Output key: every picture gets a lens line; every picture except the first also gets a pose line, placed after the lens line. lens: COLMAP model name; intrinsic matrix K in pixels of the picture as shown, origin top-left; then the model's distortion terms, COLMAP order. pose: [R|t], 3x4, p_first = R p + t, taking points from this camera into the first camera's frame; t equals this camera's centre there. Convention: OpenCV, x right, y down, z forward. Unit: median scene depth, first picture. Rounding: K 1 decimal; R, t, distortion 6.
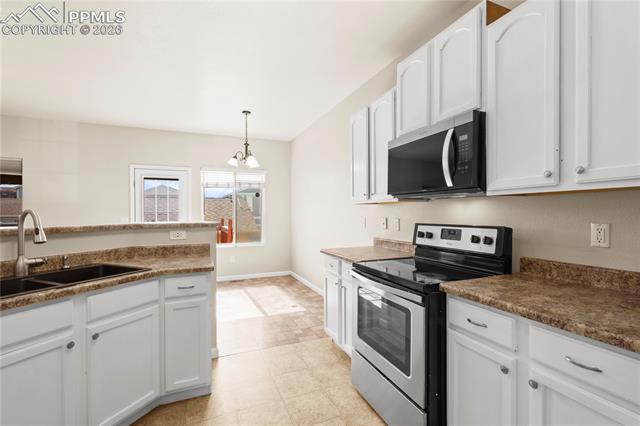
lens RADIAL K [[290.2, 0, 321.3], [0, 290.2, 215.4], [0, 0, 1]] dist [0.000116, 0.000199]
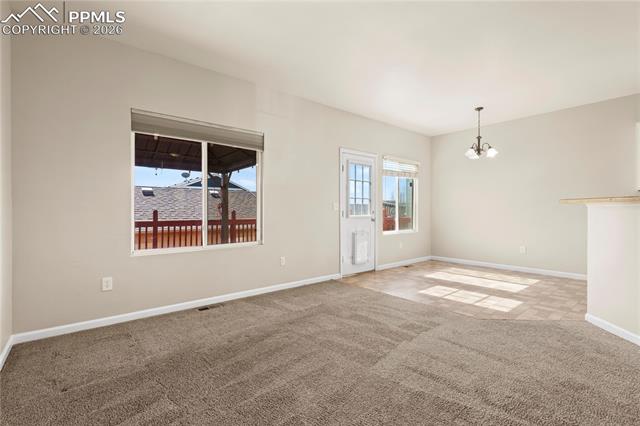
lens RADIAL K [[290.2, 0, 318.5], [0, 290.2, 212.1], [0, 0, 1]] dist [0.000116, 0.000199]
pose [[0.958149, 0.007332, 0.286176, -0.872028], [-0.010345, 0.999906, 0.009017, 0.024366], [-0.286082, -0.011600, 0.958135, 0.087377]]
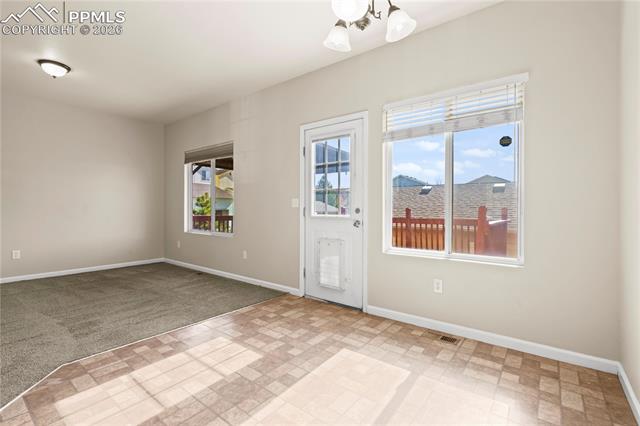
lens RADIAL K [[290.2, 0, 320.8], [0, 290.2, 208.2], [0, 0, 1]] dist [0.000116, 0.000199]
pose [[0.494015, 0.011893, -0.869372, 0.005033], [-0.002040, 0.999920, 0.012520, 0.019735], [0.869451, -0.004412, 0.494000, 0.594467]]
